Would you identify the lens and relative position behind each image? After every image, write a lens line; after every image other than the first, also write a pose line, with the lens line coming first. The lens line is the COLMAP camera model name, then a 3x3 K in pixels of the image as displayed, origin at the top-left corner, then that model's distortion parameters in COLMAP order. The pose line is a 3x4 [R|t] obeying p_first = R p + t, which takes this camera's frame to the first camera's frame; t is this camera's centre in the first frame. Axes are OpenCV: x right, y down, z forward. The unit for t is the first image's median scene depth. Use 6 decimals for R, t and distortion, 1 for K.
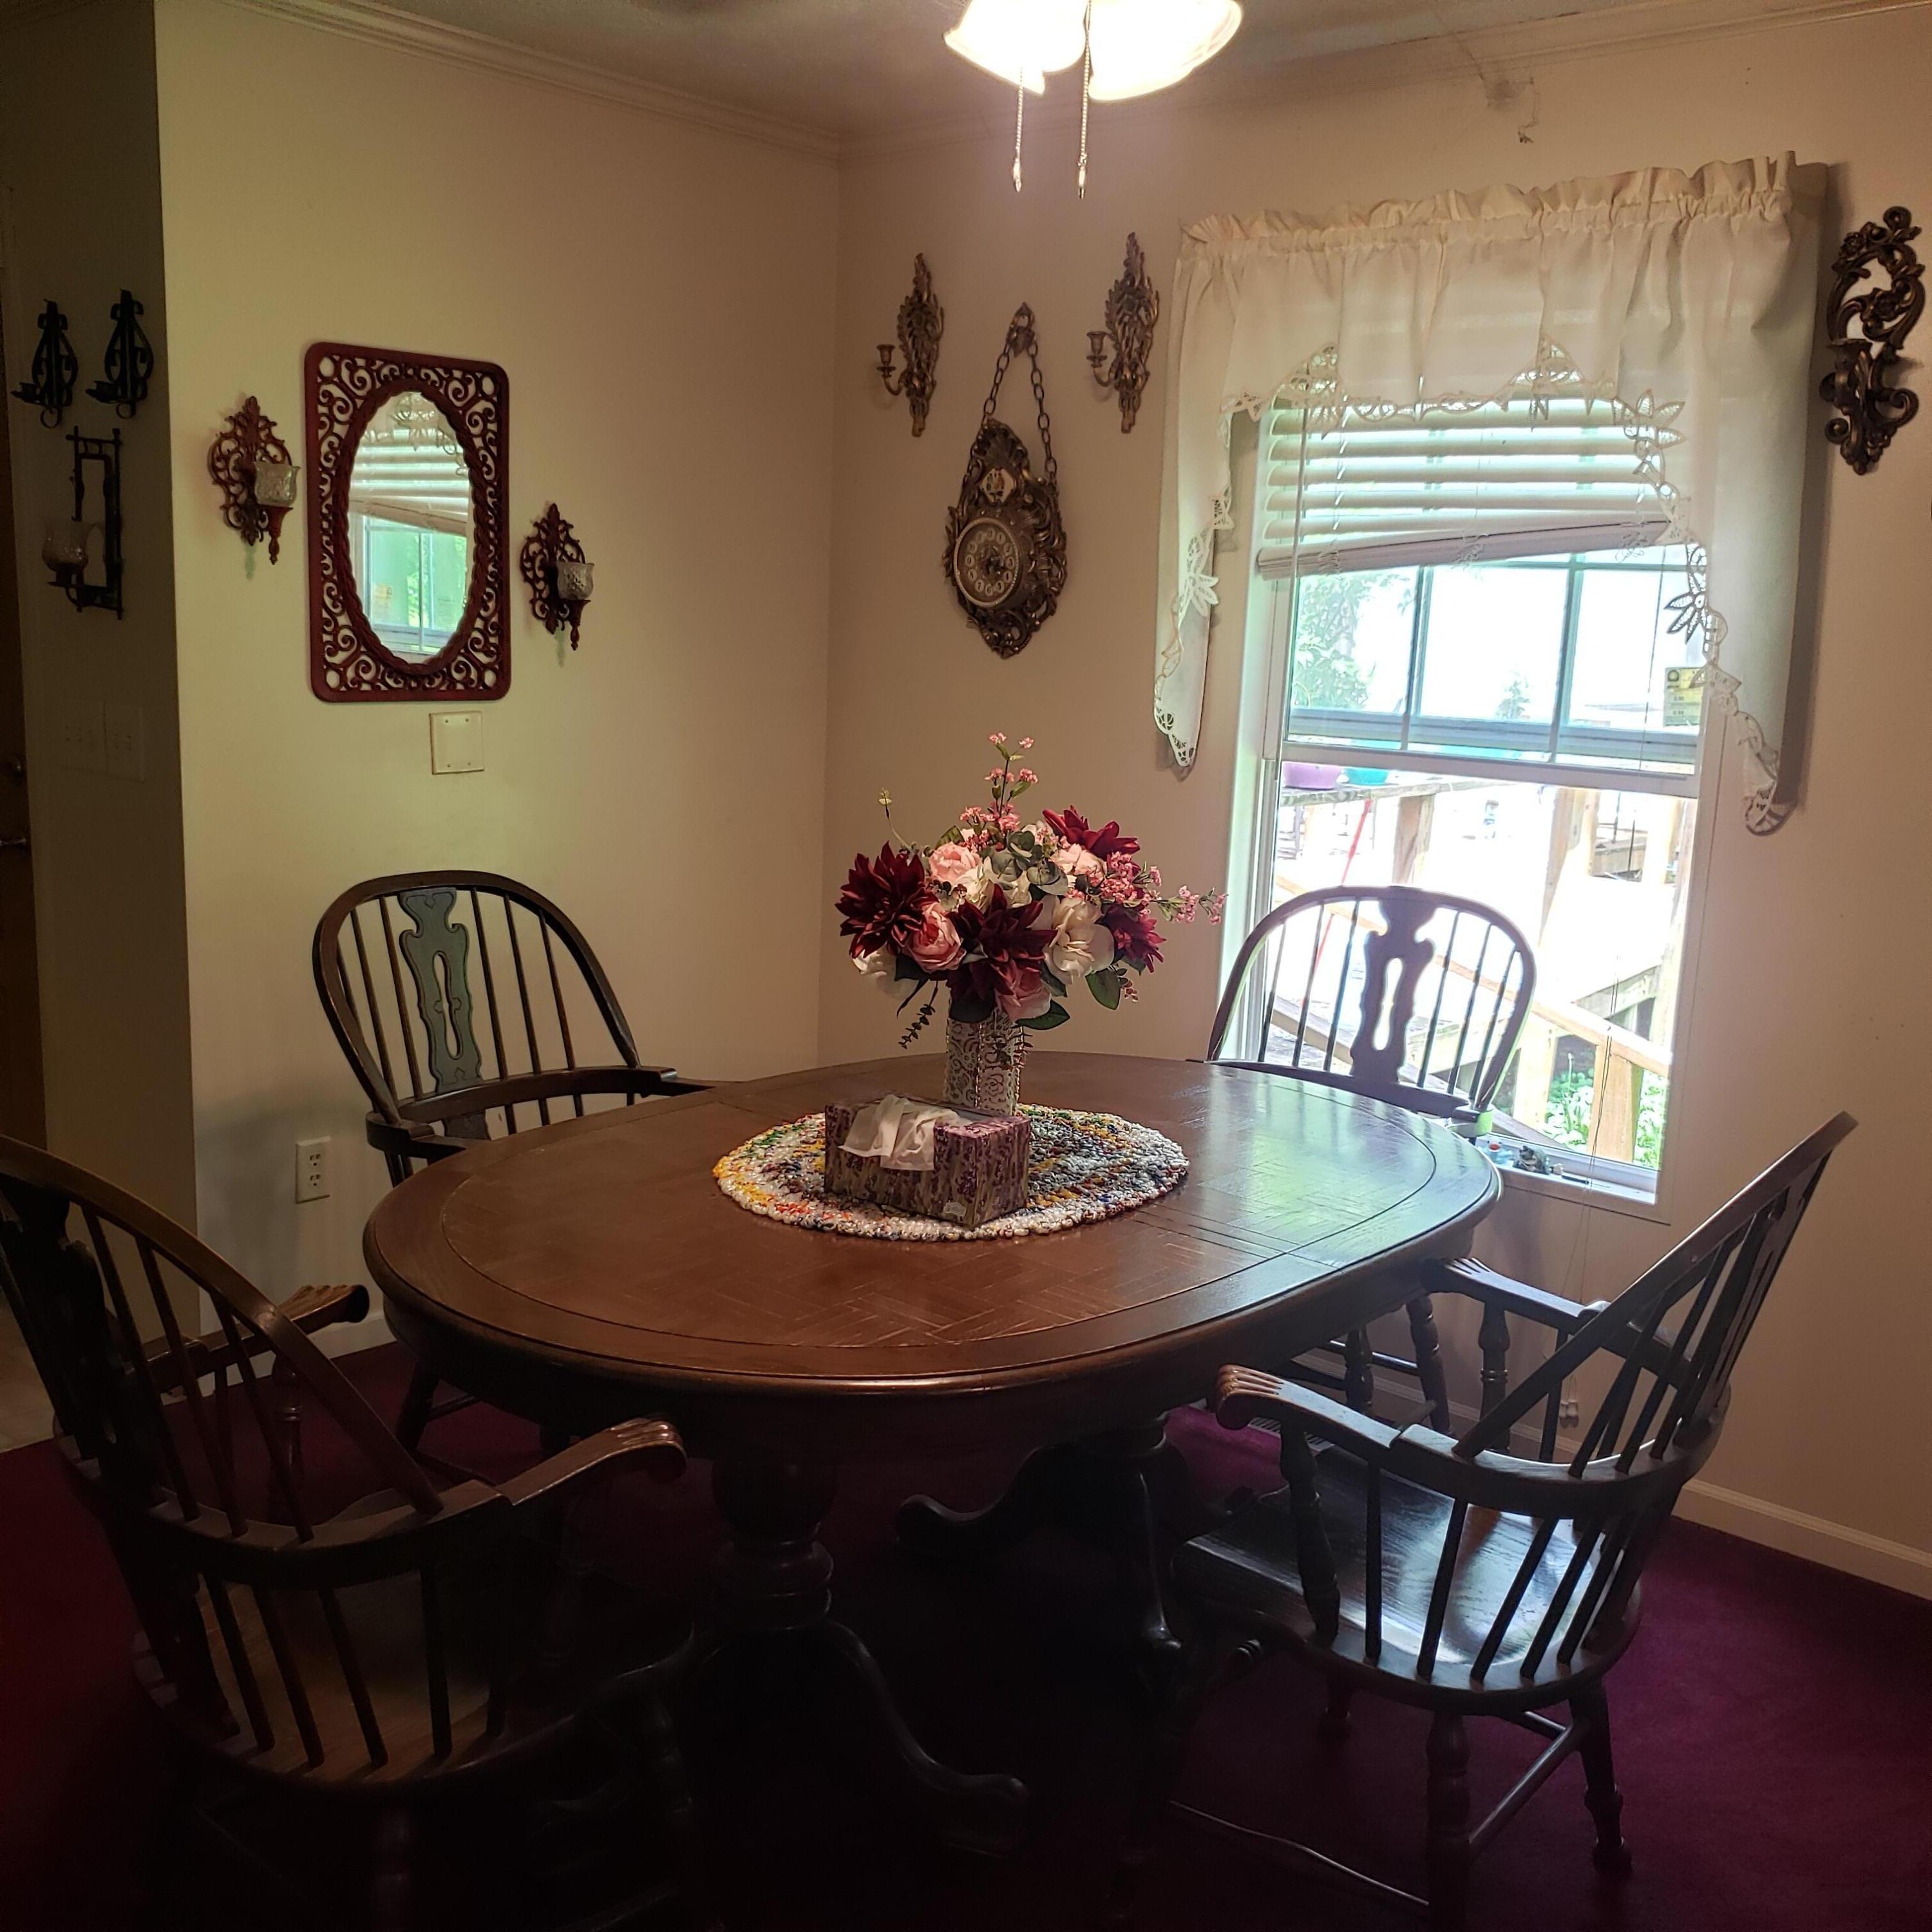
lens RADIAL K [[2000.9, 0, 960.2], [0, 2000.9, 995.1], [0, 0, 1]] dist [0.067308, -0.181868]
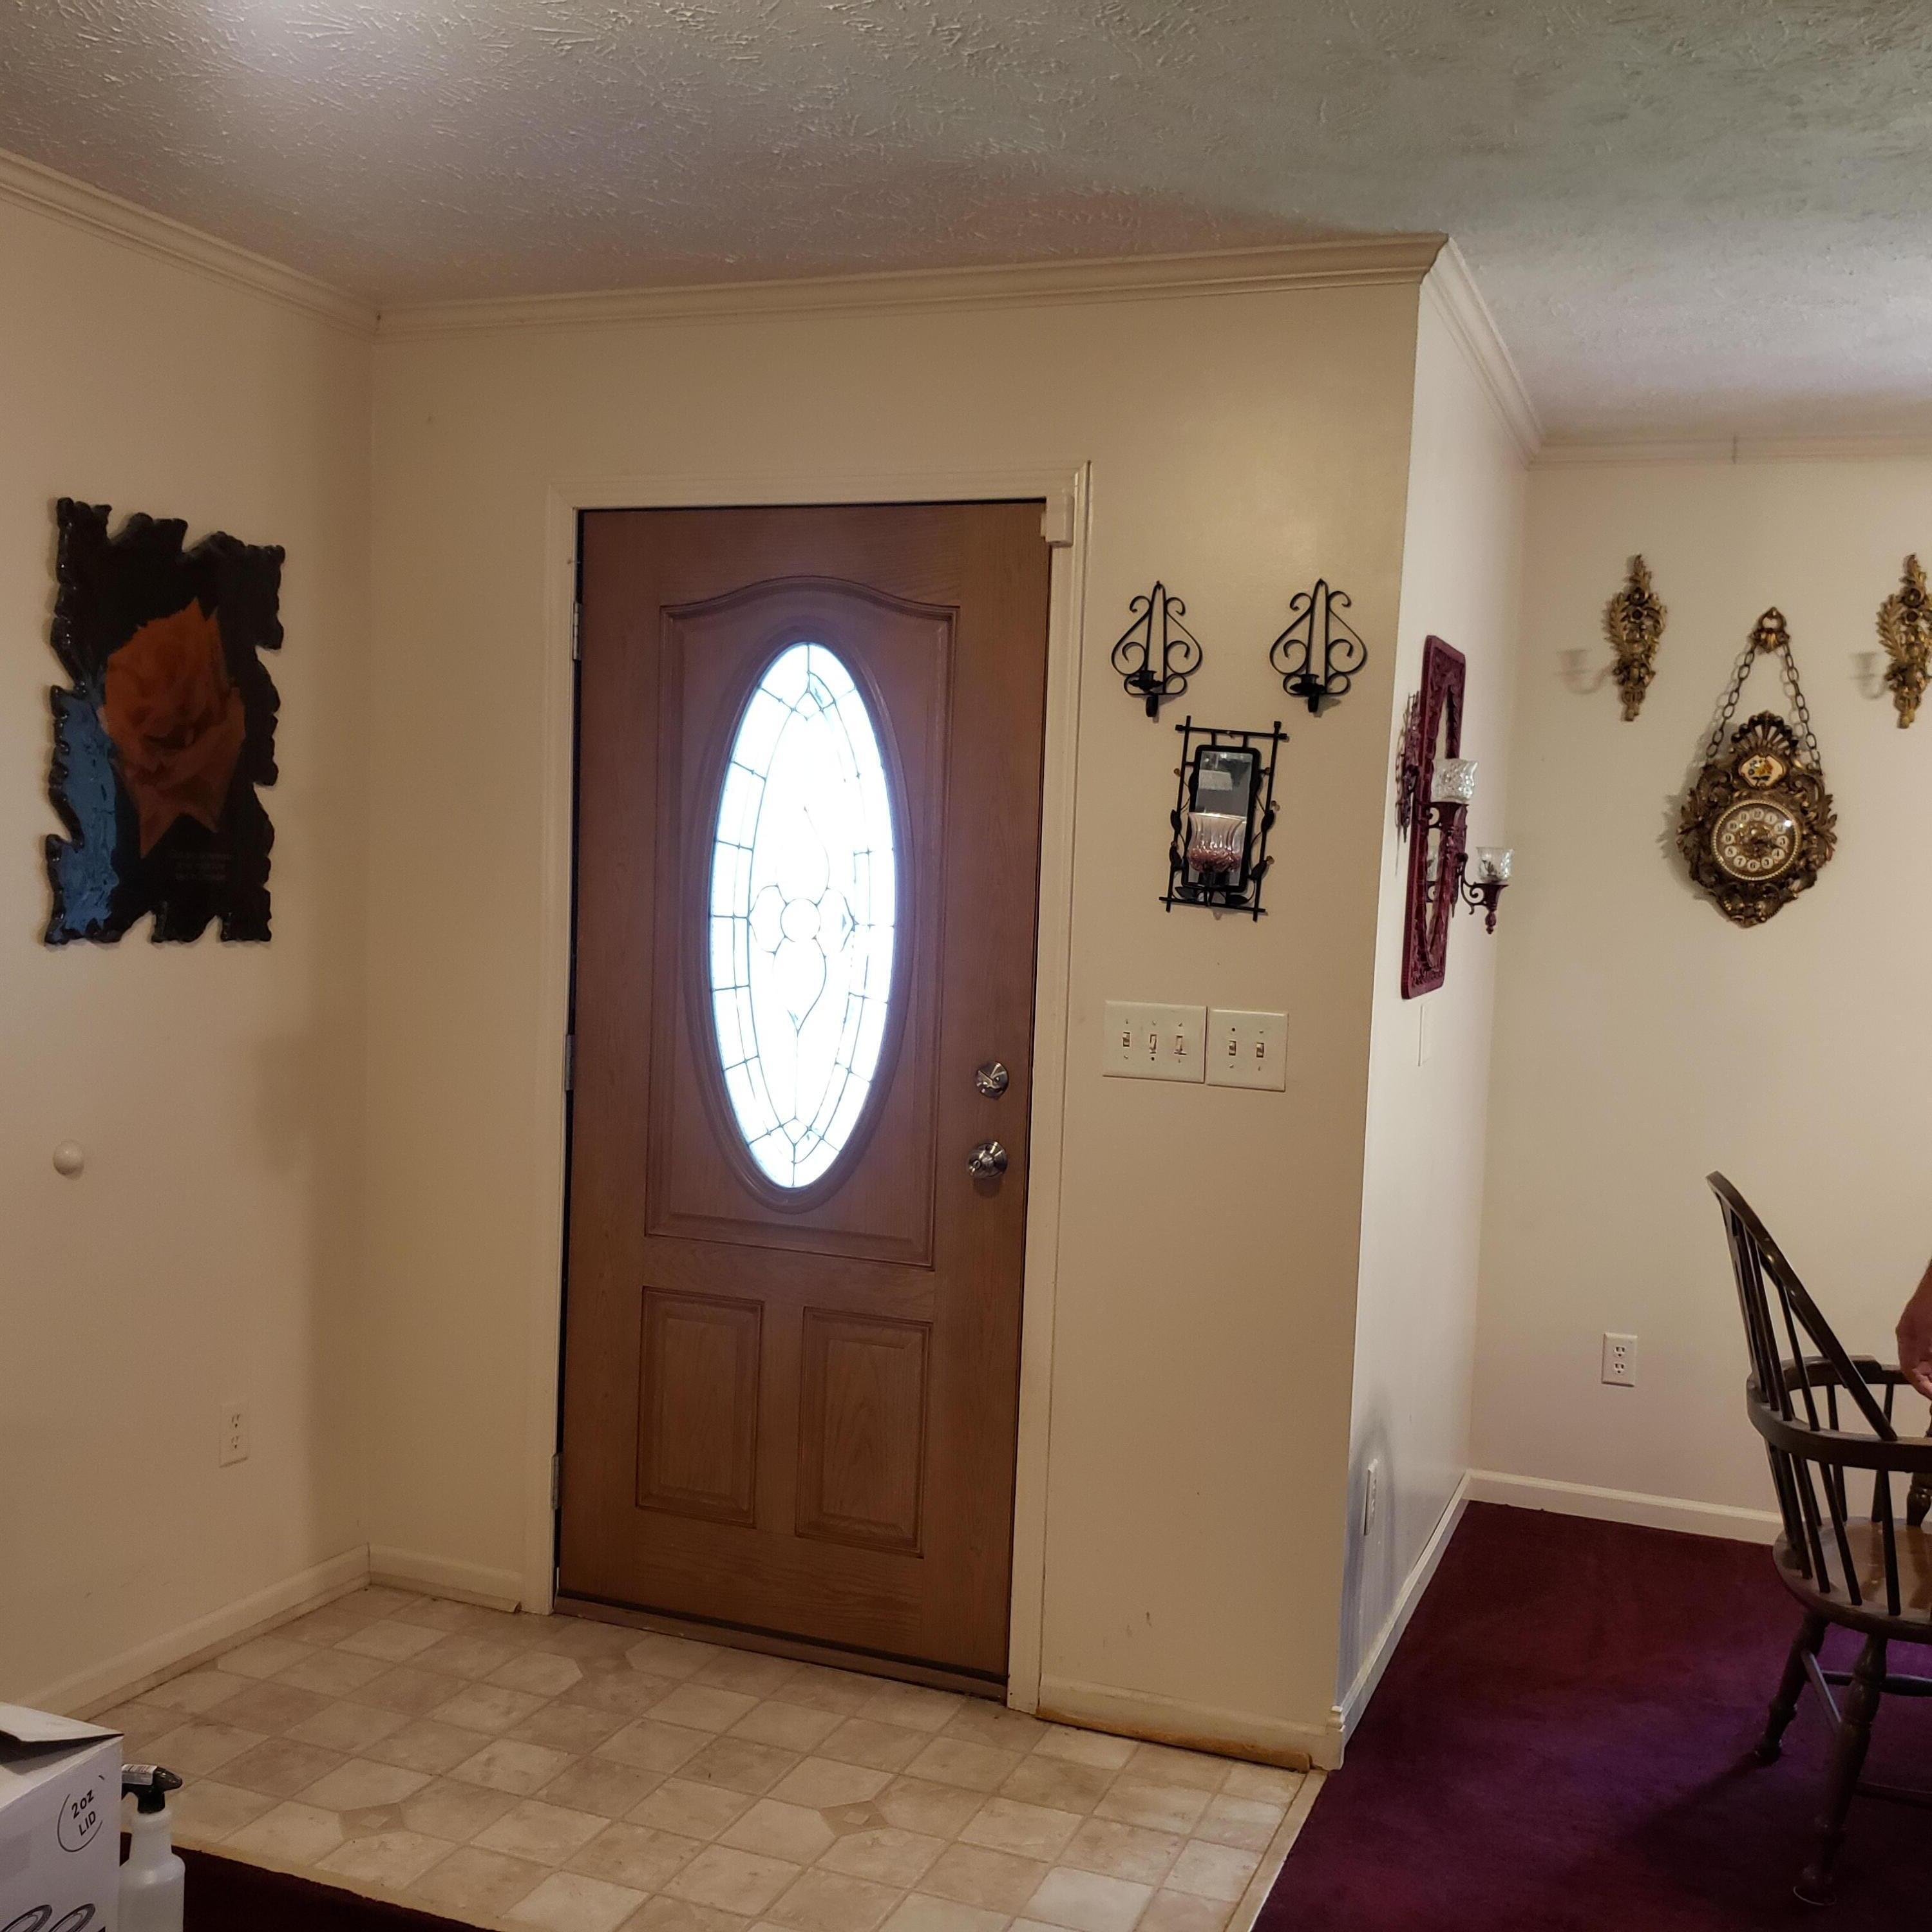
lens RADIAL K [[2000.9, 0, 960.2], [0, 2000.9, 995.1], [0, 0, 1]] dist [0.067308, -0.181868]
pose [[0.934423, -0.033417, 0.354595, -0.768100], [0.068652, 0.993818, -0.087252, -0.069939], [-0.349487, 0.105874, 0.930940, 0.160338]]
